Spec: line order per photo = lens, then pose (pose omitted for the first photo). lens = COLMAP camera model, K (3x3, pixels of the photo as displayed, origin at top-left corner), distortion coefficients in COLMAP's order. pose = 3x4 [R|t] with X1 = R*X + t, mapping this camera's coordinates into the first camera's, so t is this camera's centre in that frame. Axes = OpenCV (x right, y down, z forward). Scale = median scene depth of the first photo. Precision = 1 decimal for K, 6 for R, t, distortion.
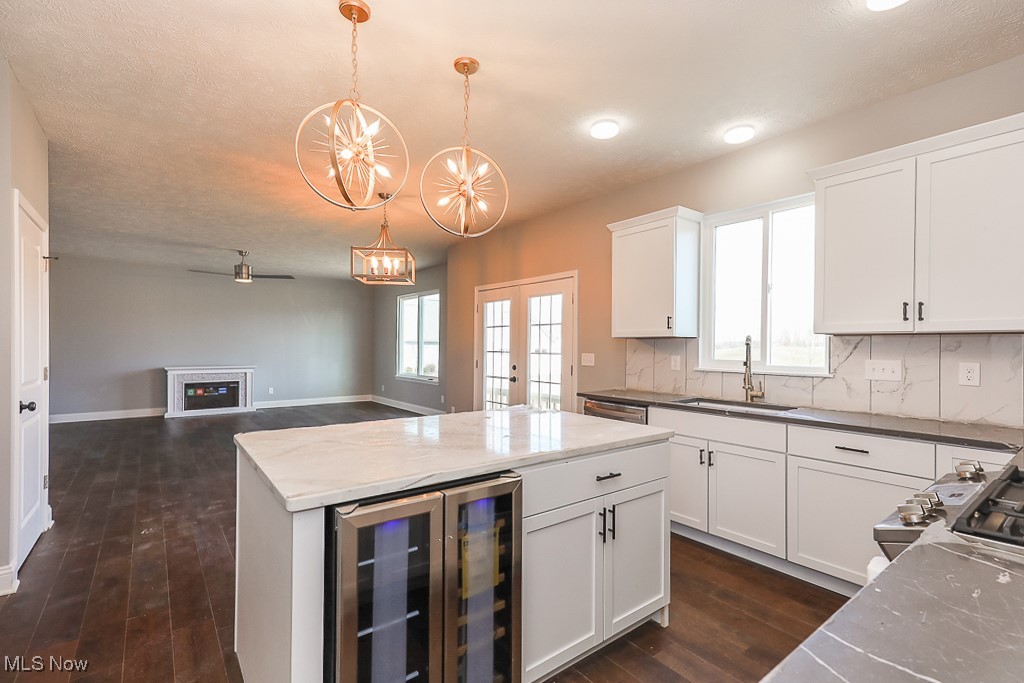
lens RADIAL K [[464.9, 0, 512.0], [0, 464.9, 341.5], [0, 0, 1]] dist [0.022313, 0.000236]
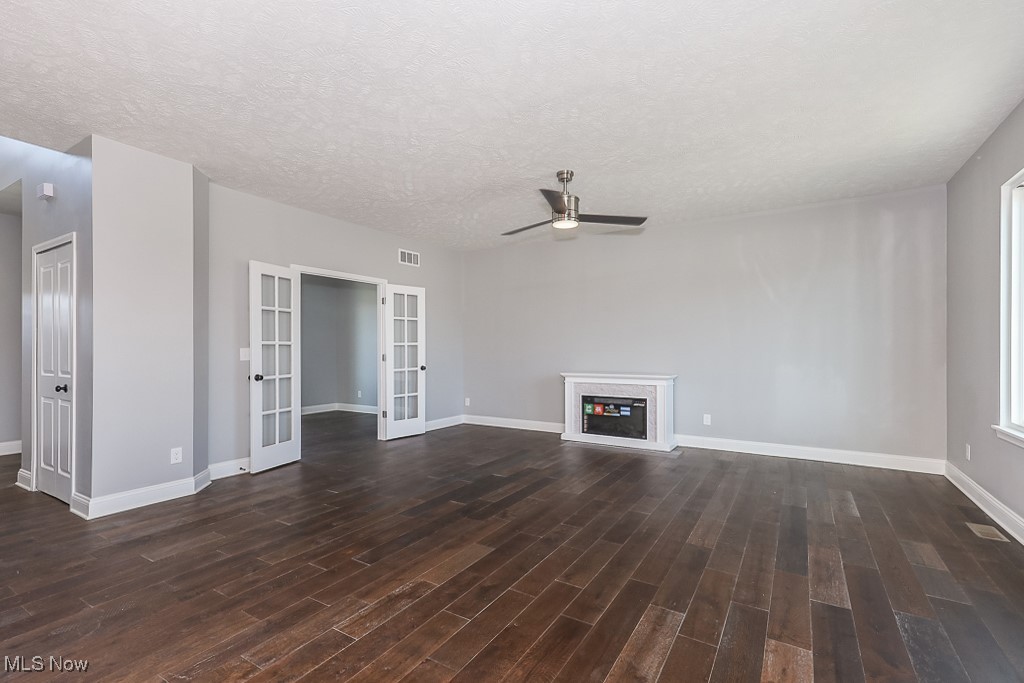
lens RADIAL K [[458.4, 0, 516.2], [0, 458.4, 345.2], [0, 0, 1]] dist [0.018120, 0.000140]
pose [[0.347919, -0.011648, -0.937452, -0.116239], [0.010275, 0.999910, -0.008610, 0.028420], [0.937468, -0.006637, 0.348007, 1.142044]]
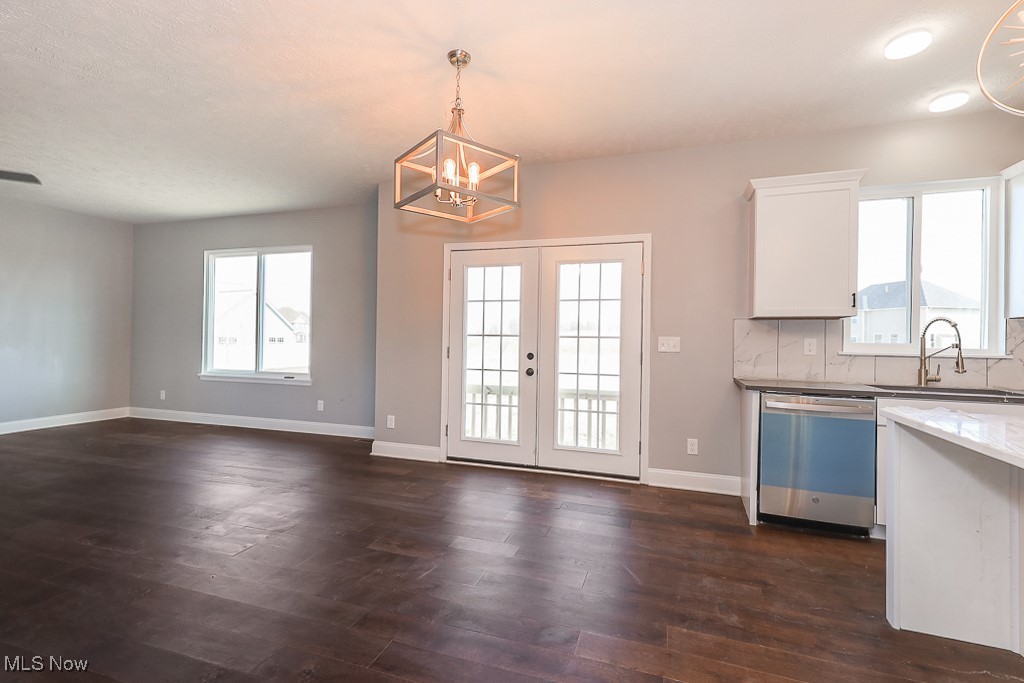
lens RADIAL K [[449.6, 0, 514.0], [0, 449.6, 326.4], [0, 0, 1]] dist [0.016778, 0.000234]
pose [[0.824927, 0.000715, 0.565239, -0.491630], [-0.006022, 0.999954, 0.007524, 0.002707], [-0.565208, -0.009611, 0.824893, 0.482106]]
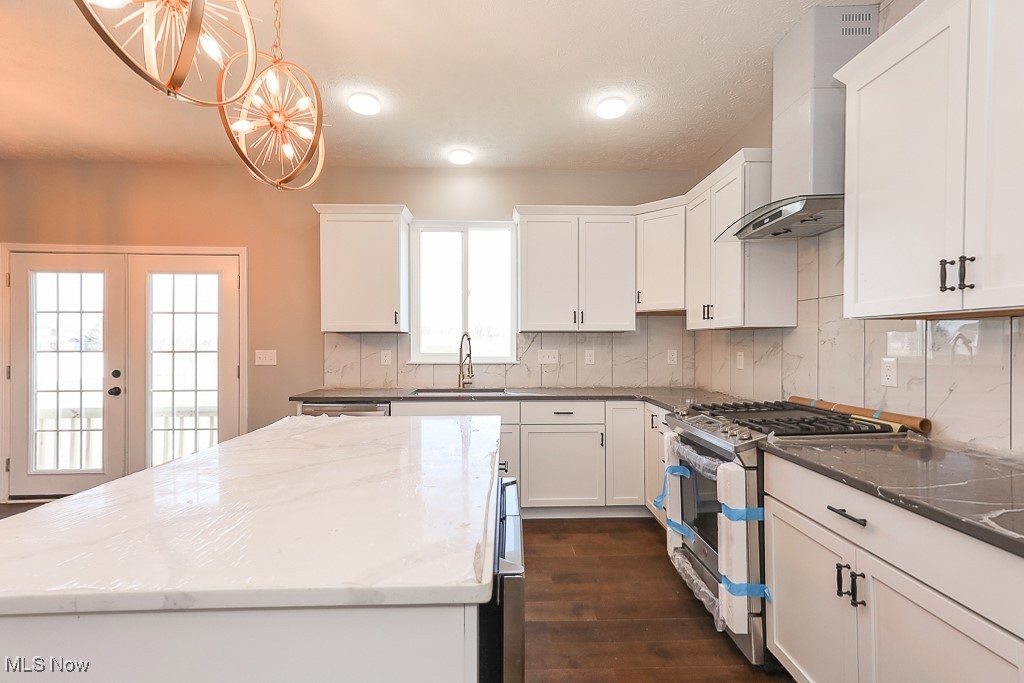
lens RADIAL K [[458.4, 0, 516.2], [0, 458.4, 345.2], [0, 0, 1]] dist [0.018120, 0.000140]
pose [[0.587666, -0.009929, 0.809042, -0.231102], [-0.003178, 0.999889, 0.014580, 0.002799], [-0.809097, -0.011139, 0.587569, 0.148648]]
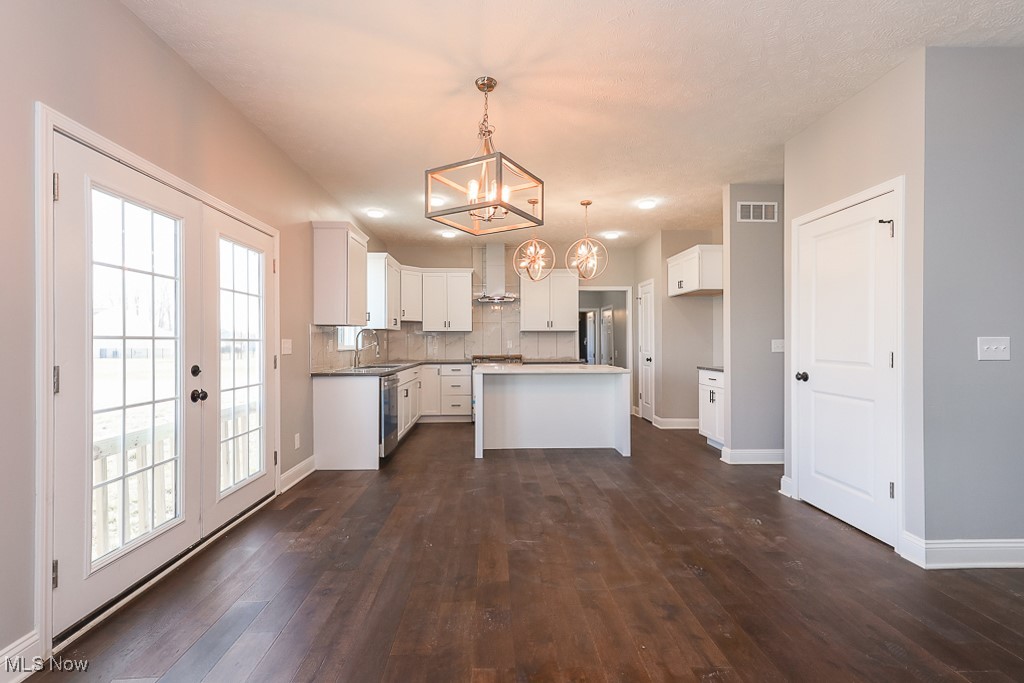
lens RADIAL K [[458.4, 0, 516.2], [0, 458.4, 345.2], [0, 0, 1]] dist [0.018120, 0.000140]
pose [[-0.820276, -0.004627, 0.571949, -0.612446], [-0.005173, 0.999986, 0.000671, 0.031853], [-0.571945, -0.002408, -0.820289, 1.382668]]
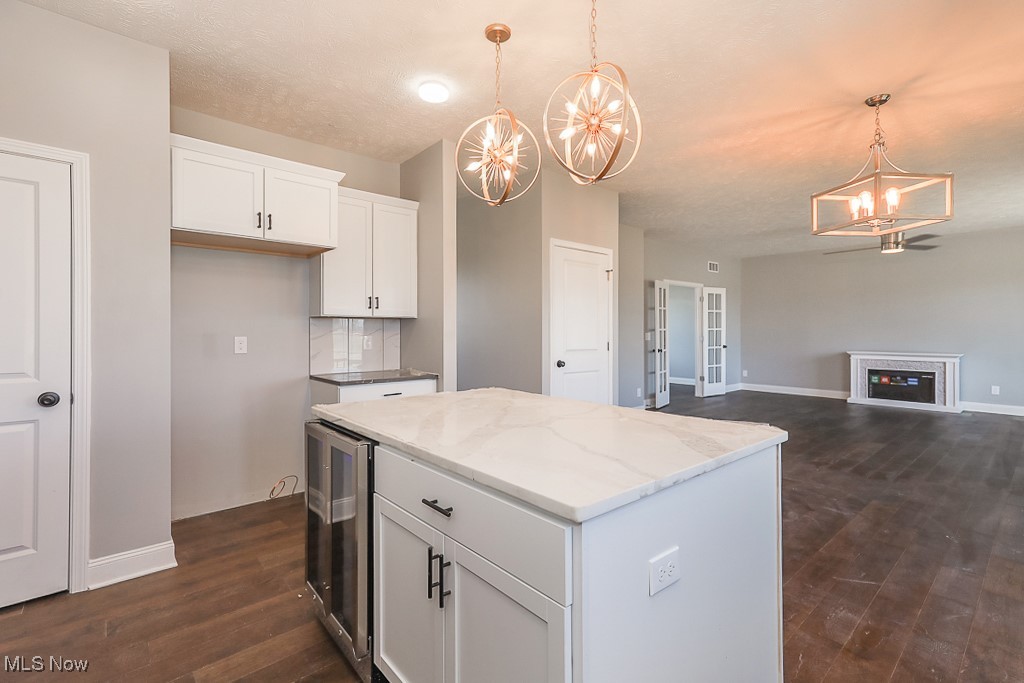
lens RADIAL K [[463.2, 0, 516.5], [0, 463.2, 329.1], [0, 0, 1]] dist [0.016930, -0.000695]
pose [[0.060394, -0.006103, -0.998156, 0.344006], [0.009233, 0.999942, -0.005556, 0.013209], [0.998132, -0.008880, 0.060446, 0.415700]]
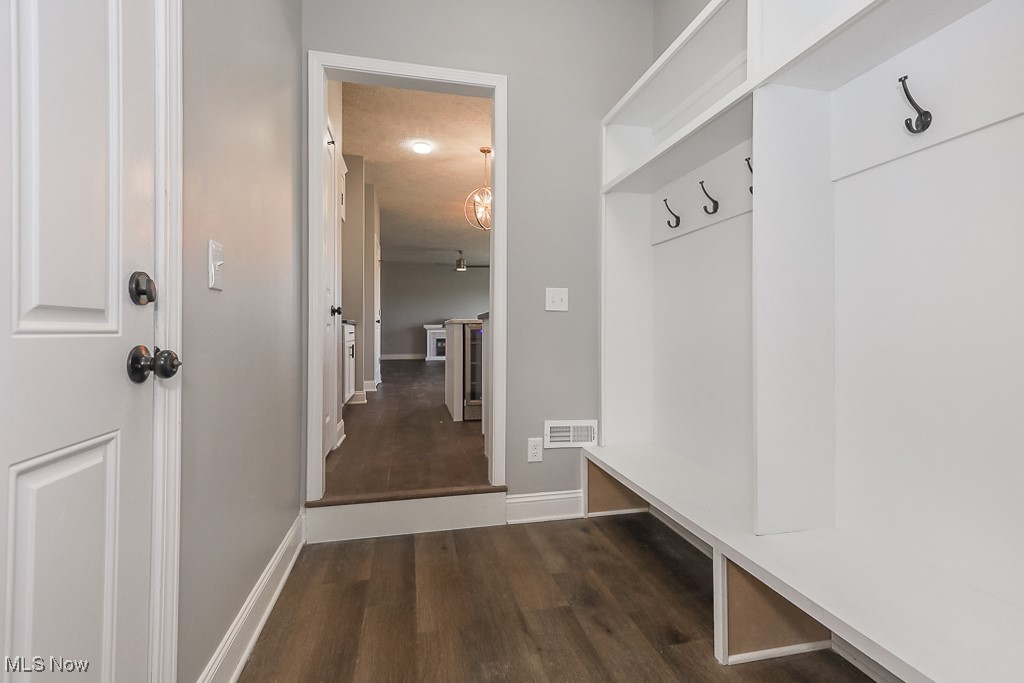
lens RADIAL K [[458.4, 0, 516.2], [0, 458.4, 345.2], [0, 0, 1]] dist [0.018120, 0.000140]
pose [[0.903894, 0.006180, -0.427713, 0.355188], [0.011306, 0.999201, 0.038330, 0.095413], [0.427608, -0.039482, 0.903102, -0.478951]]
